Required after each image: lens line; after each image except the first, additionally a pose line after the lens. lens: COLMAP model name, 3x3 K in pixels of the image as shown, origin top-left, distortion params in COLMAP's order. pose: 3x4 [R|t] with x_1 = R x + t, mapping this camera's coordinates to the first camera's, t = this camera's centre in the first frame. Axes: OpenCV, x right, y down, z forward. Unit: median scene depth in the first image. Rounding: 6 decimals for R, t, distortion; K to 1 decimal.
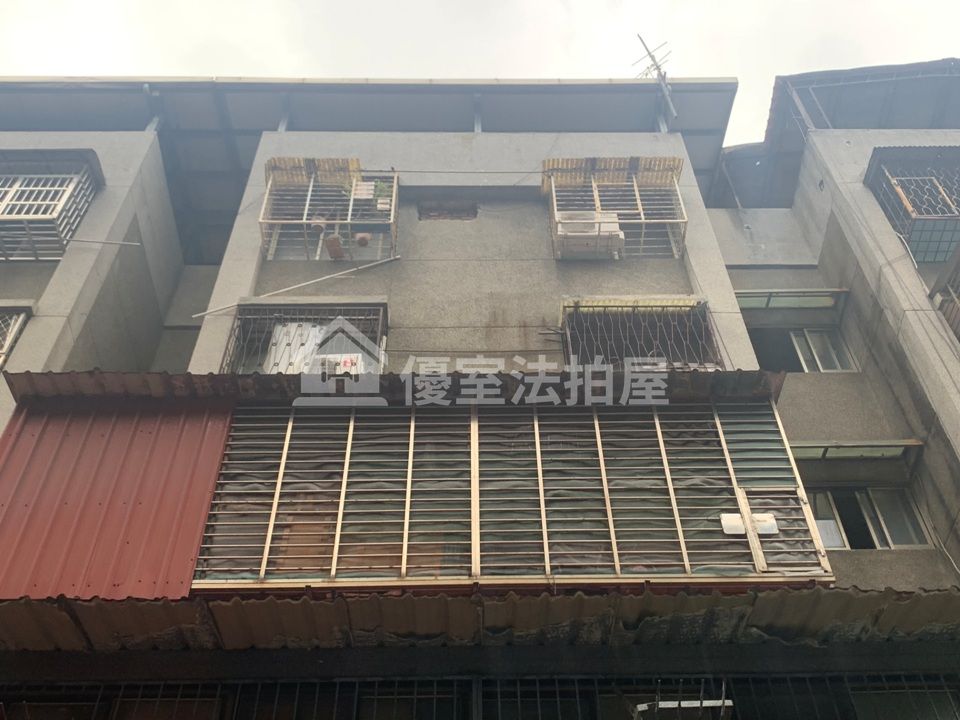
lens RADIAL K [[1082.8, 0, 498.7], [0, 1082.8, 298.8], [0, 0, 1]] dist [0.056491, 0.000000]
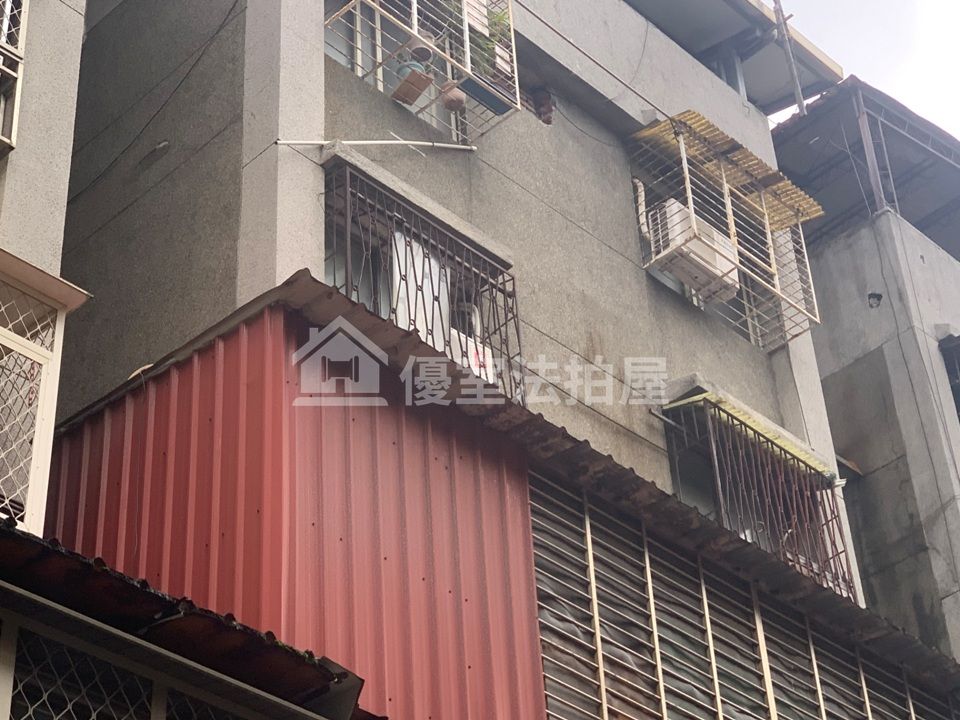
lens RADIAL K [[2129.6, 0, 479.9], [0, 2129.6, 355.4], [0, 0, 1]] dist [0.057088, 0.000000]
pose [[0.701182, 0.429610, 0.569016, -0.793234], [-0.546350, 0.836519, 0.041676, 0.006249], [-0.458088, -0.340104, 0.821270, 0.005197]]
